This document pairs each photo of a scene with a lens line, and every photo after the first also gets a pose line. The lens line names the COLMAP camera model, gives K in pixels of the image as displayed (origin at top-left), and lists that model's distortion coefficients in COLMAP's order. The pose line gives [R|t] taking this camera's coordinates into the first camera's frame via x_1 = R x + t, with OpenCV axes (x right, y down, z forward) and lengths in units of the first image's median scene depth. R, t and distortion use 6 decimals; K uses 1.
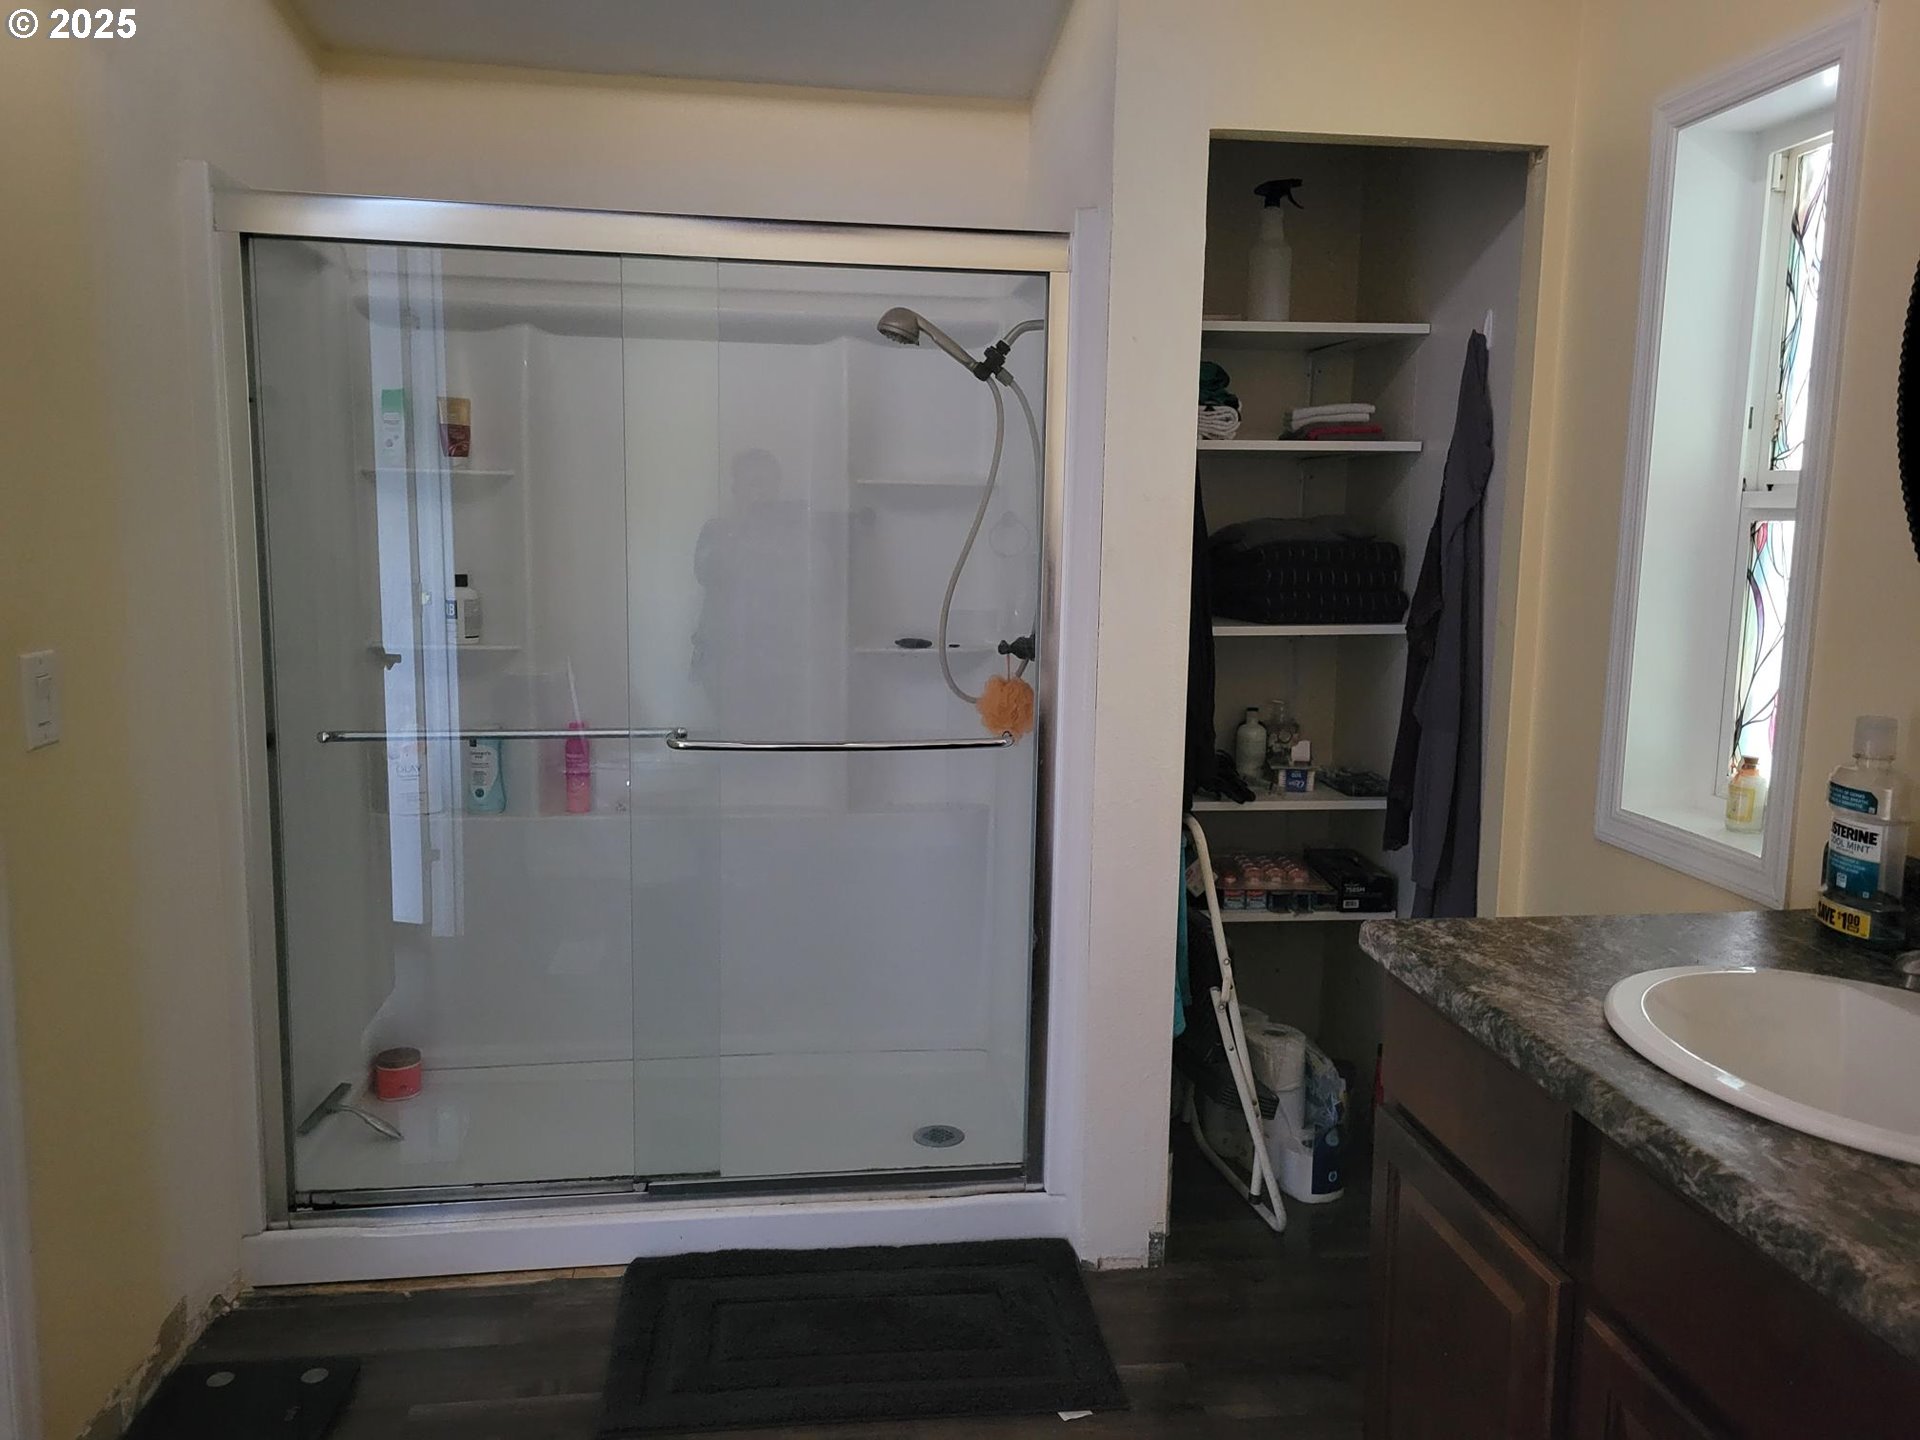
lens RADIAL K [[1450.8, 0, 984.3], [0, 1450.8, 725.7], [0, 0, 1]] dist [0.060984, -0.047945]
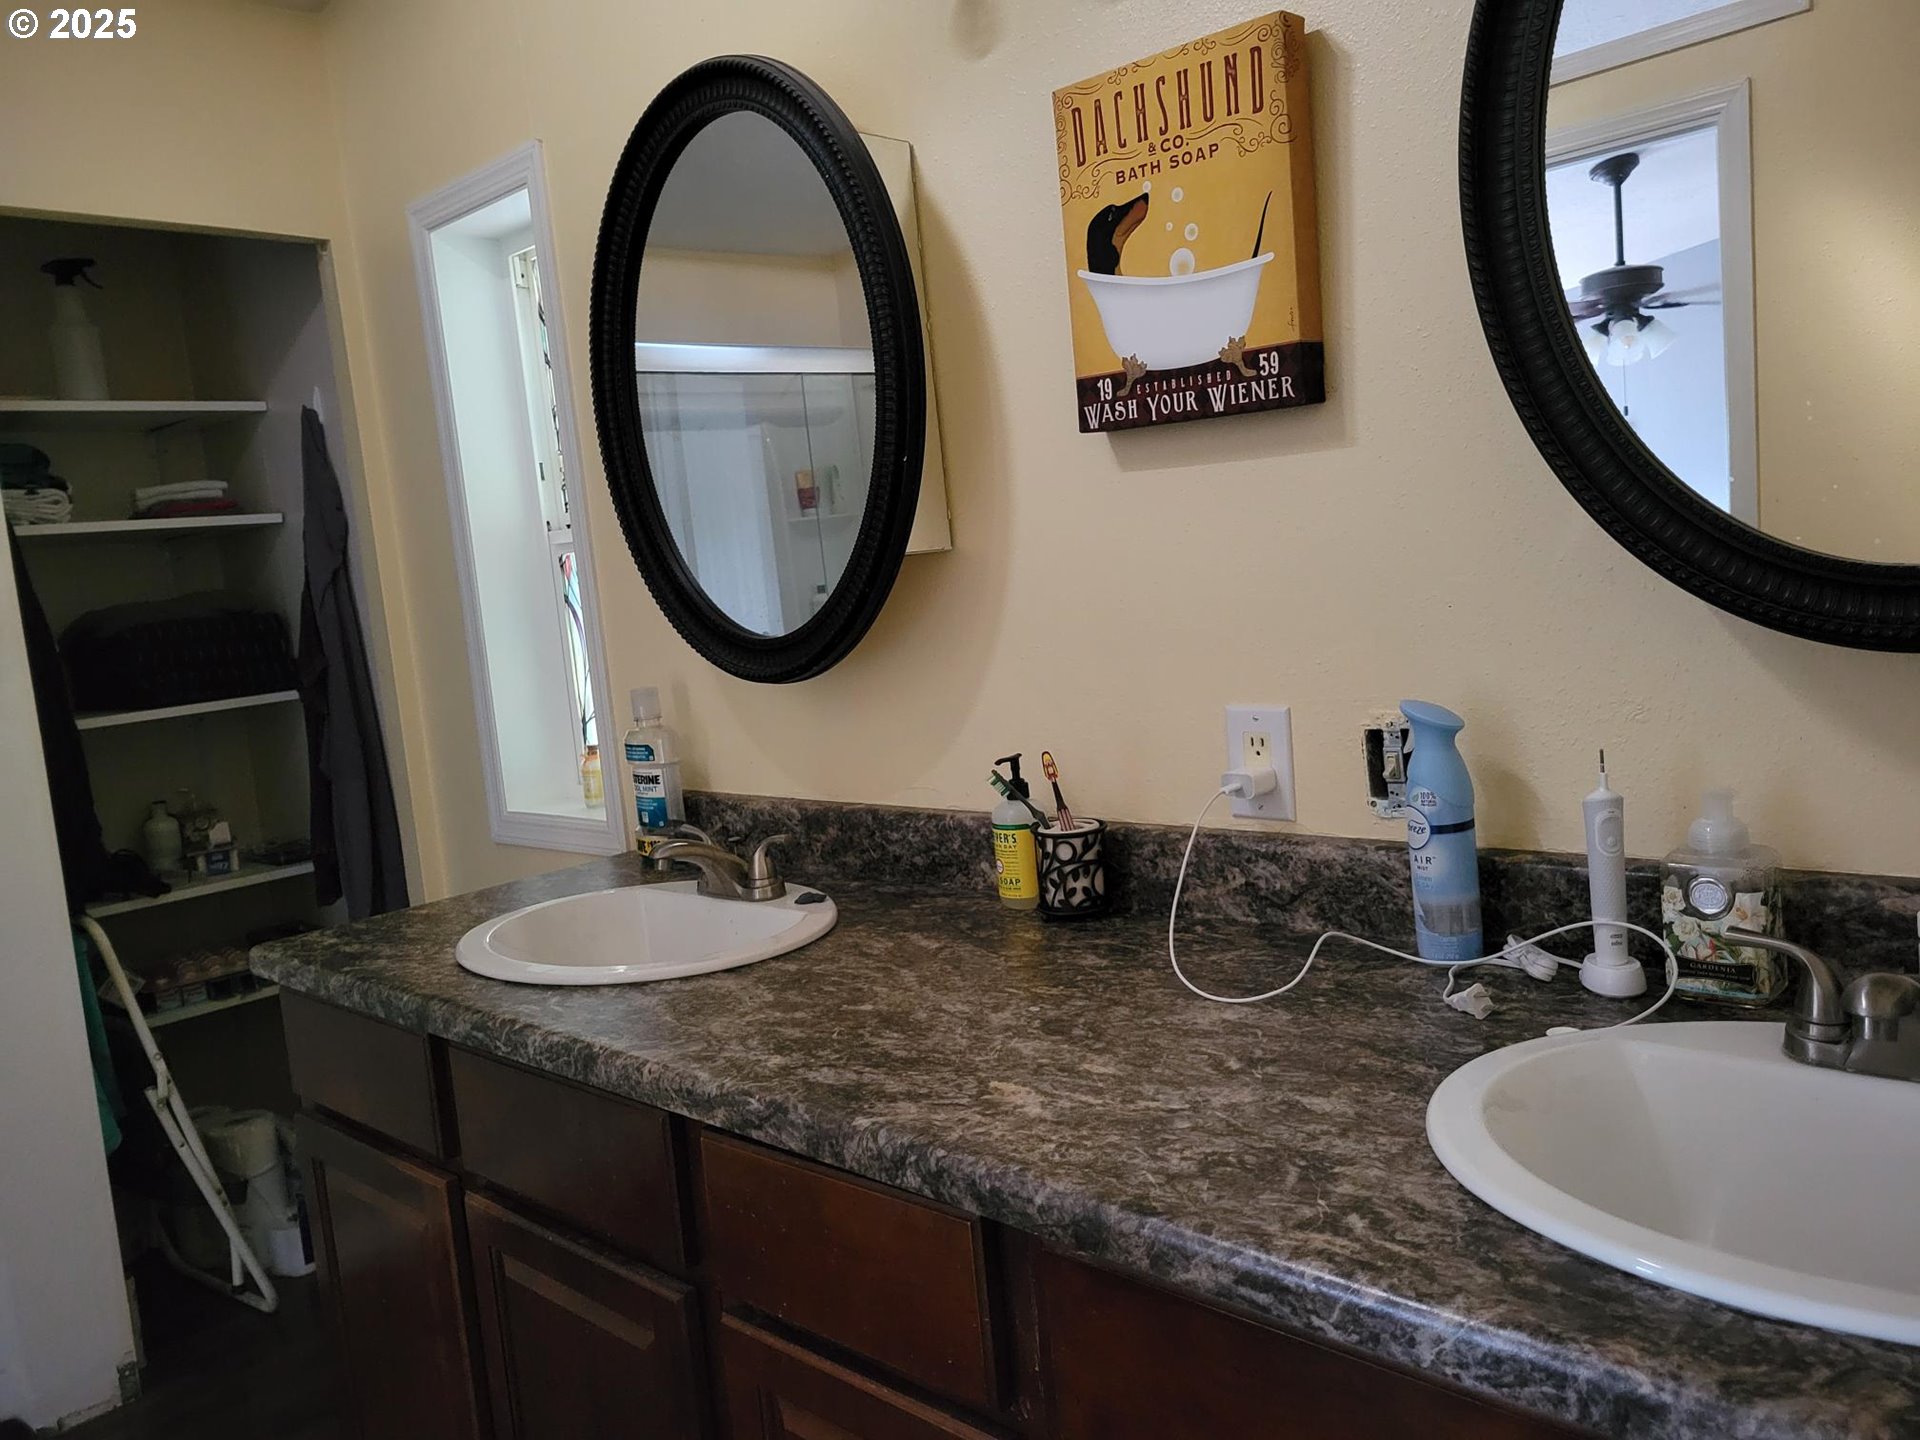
lens RADIAL K [[1450.8, 0, 984.3], [0, 1450.8, 725.7], [0, 0, 1]] dist [0.060984, -0.047945]
pose [[0.779278, -0.154480, 0.607340, 0.034715], [0.191586, 0.981468, 0.003817, 0.048581], [-0.596675, 0.113384, 0.794433, -0.116496]]
